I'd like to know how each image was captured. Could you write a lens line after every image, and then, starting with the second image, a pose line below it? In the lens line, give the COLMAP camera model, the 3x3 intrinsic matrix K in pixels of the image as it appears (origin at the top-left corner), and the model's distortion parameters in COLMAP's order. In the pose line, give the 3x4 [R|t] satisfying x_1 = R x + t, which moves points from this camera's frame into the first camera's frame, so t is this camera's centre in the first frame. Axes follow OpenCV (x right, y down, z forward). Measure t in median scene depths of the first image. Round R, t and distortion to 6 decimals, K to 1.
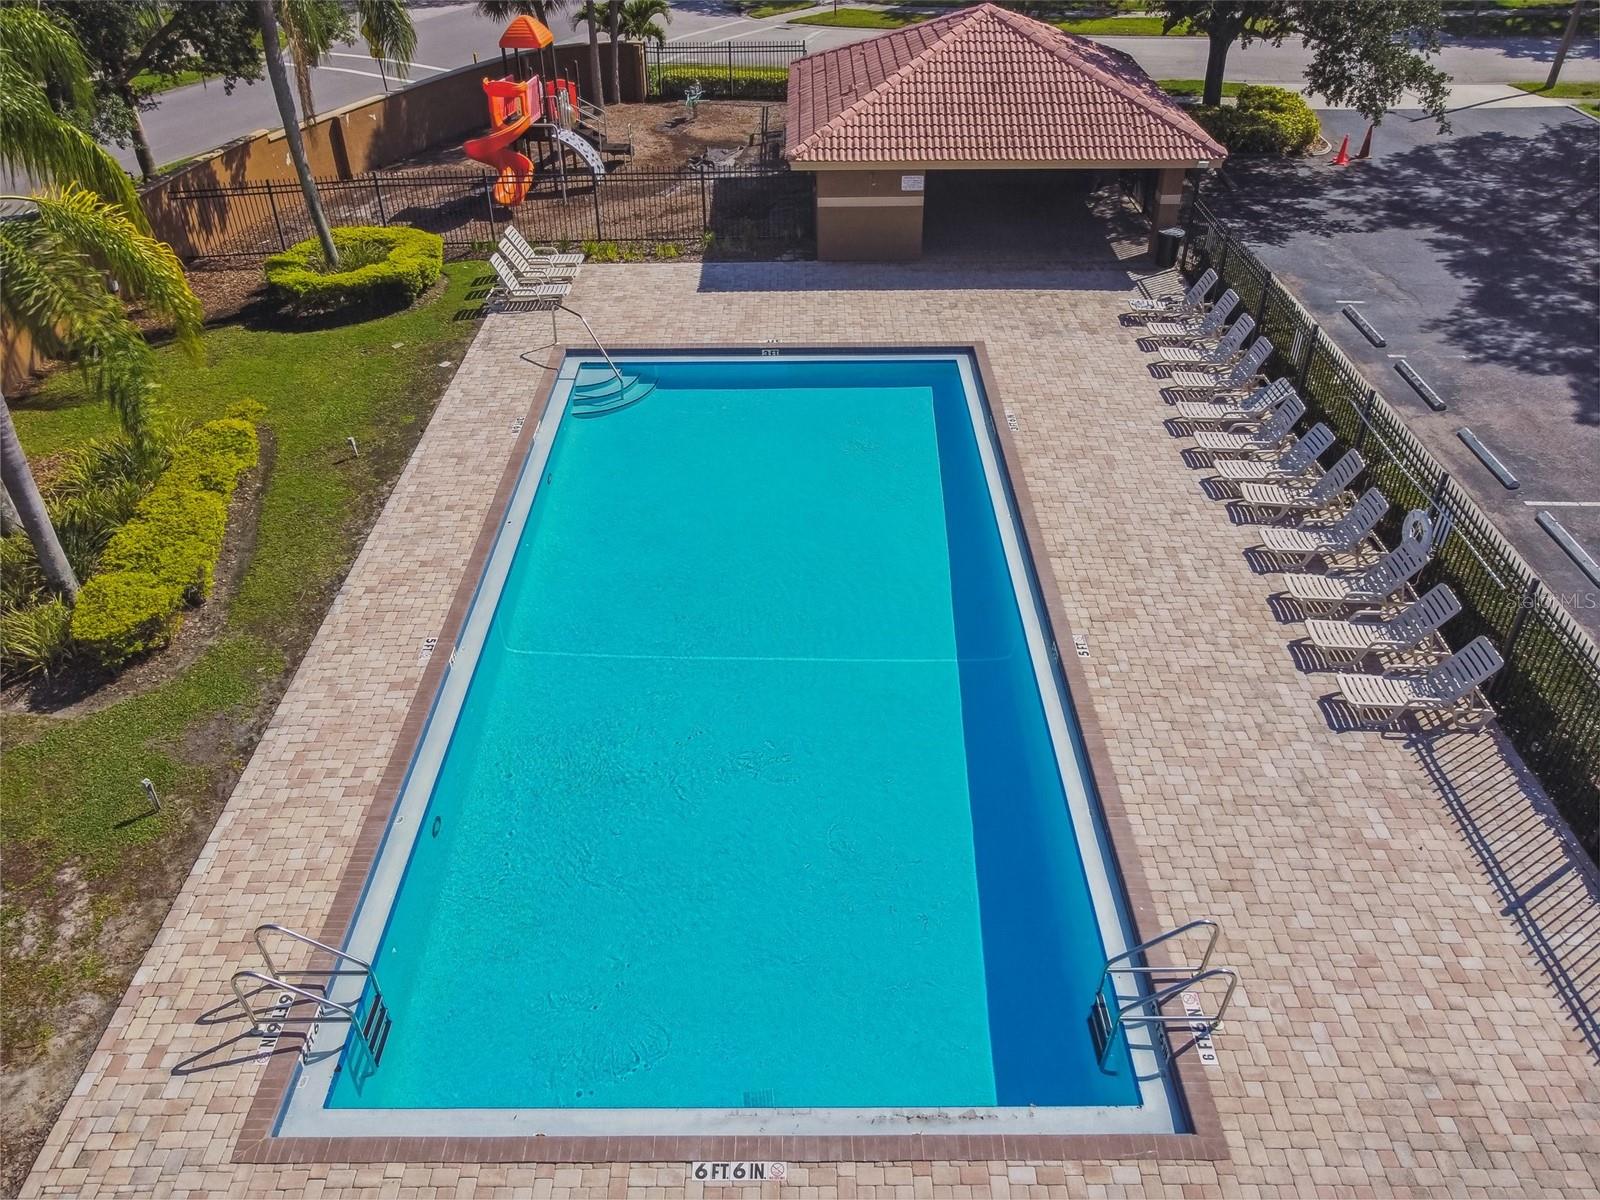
lens RADIAL K [[1239.9, 0, 800.0], [0, 1239.9, 600.0], [0, 0, 1]] dist [-0.006470, -0.000186]
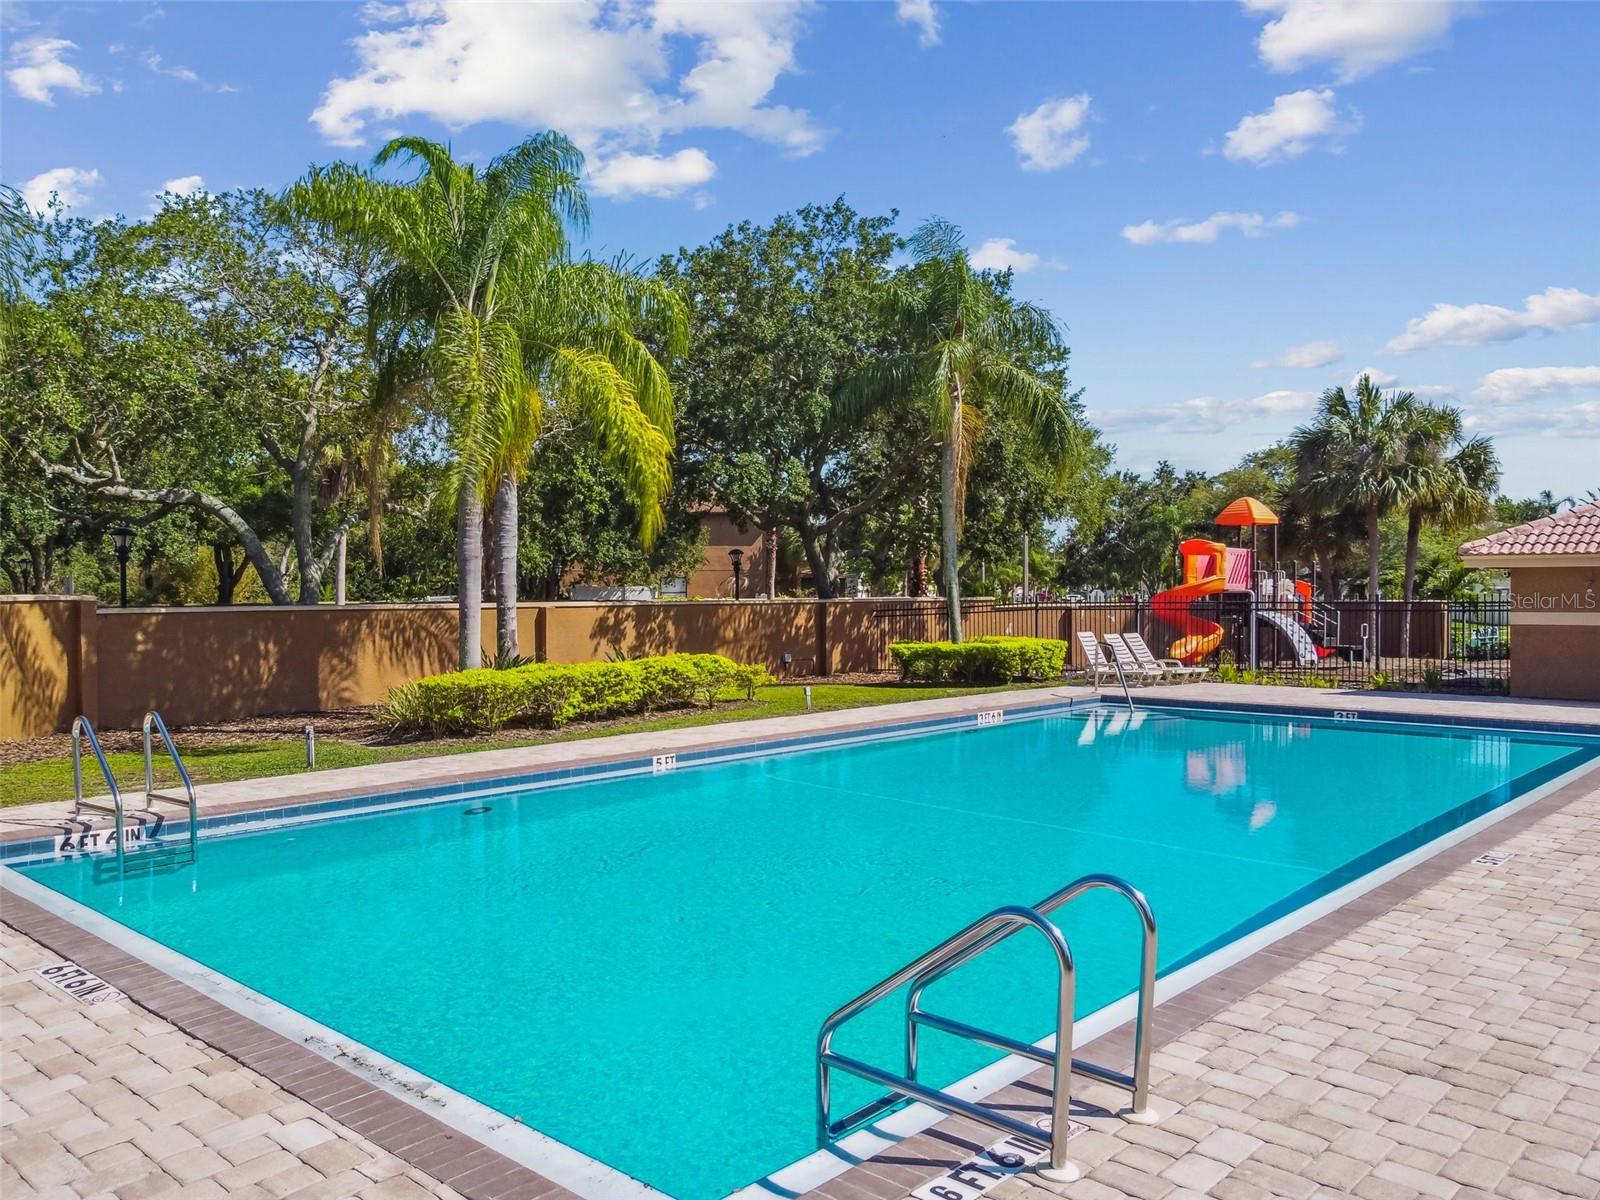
lens RADIAL K [[1253.4, 0, 800.0], [0, 1253.4, 600.0], [0, 0, 1]] dist [-0.010377, 0.004575]
pose [[0.733326, 0.014668, -0.679719, 0.217082], [-0.398234, 0.819574, -0.411955, 0.162455], [0.551038, 0.572785, 0.606856, 0.284629]]
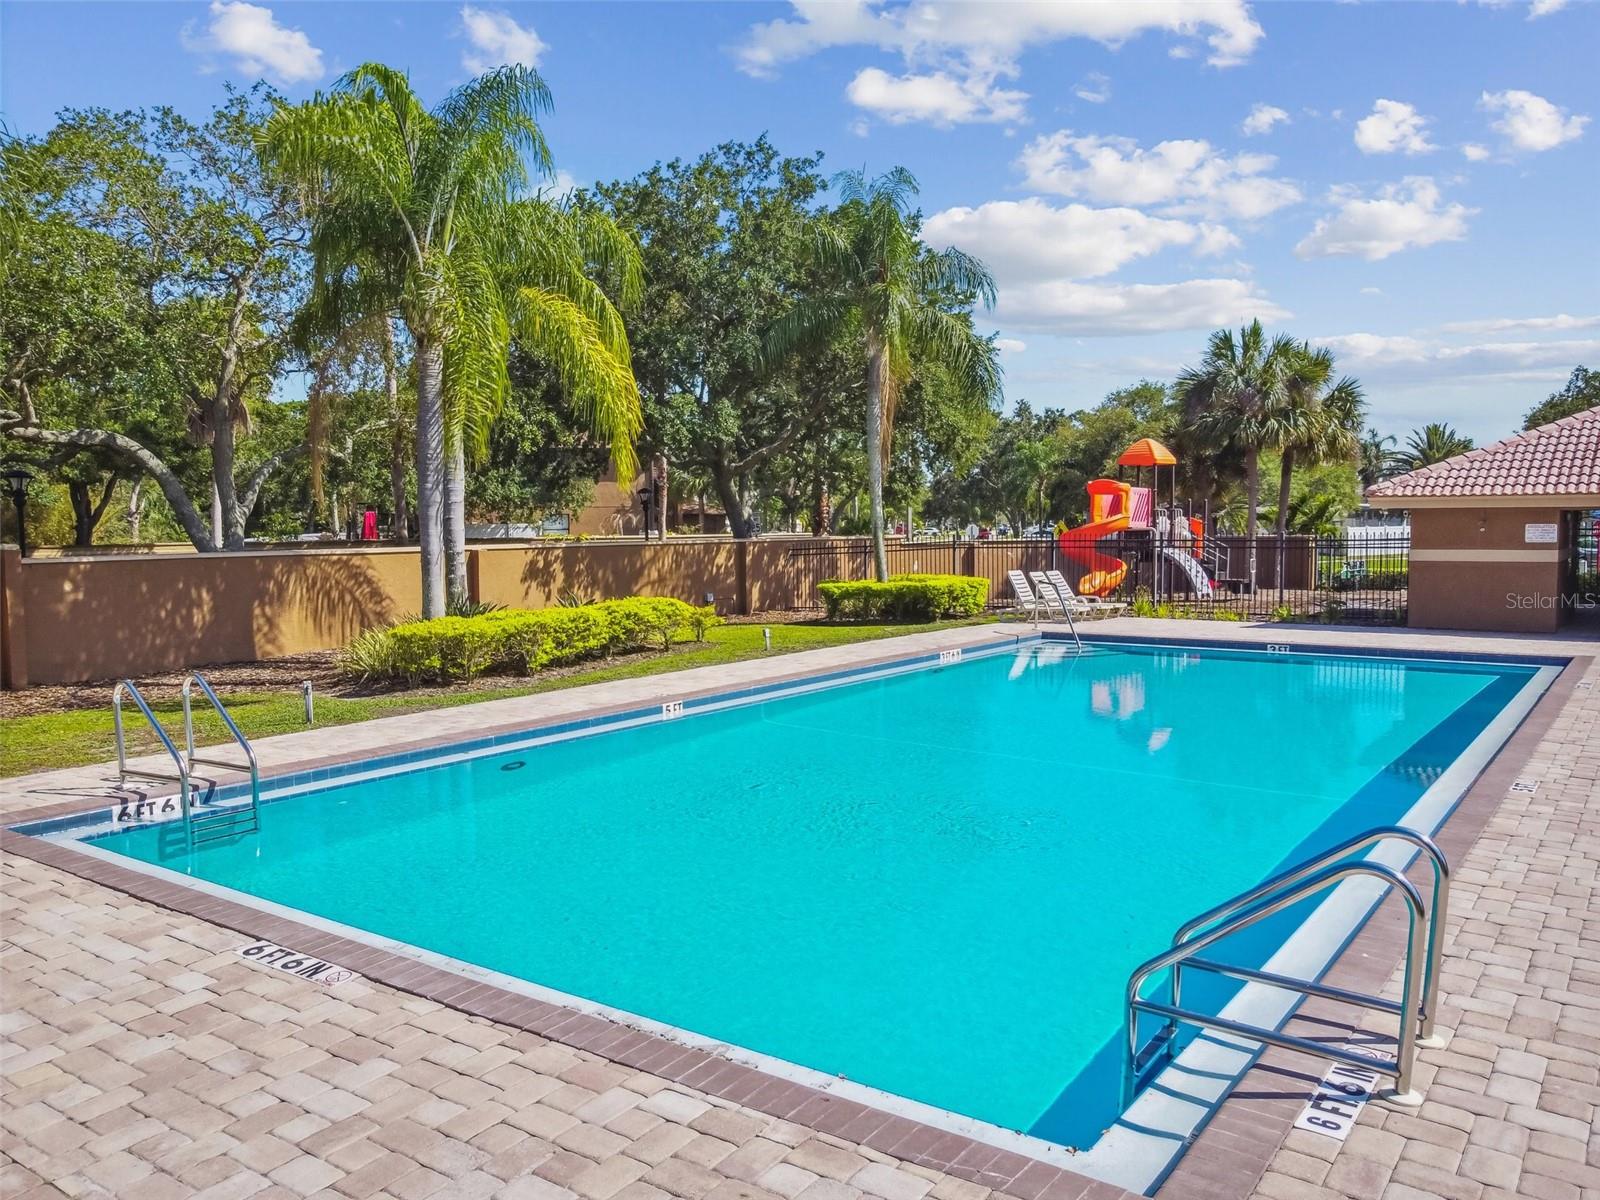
lens RADIAL K [[1239.9, 0, 800.0], [0, 1239.9, 600.0], [0, 0, 1]] dist [-0.006470, -0.000186]
pose [[0.809755, 0.041755, -0.585280, 0.170015], [-0.340927, 0.845303, -0.411378, 0.182417], [0.477562, 0.532653, 0.698724, 0.246366]]
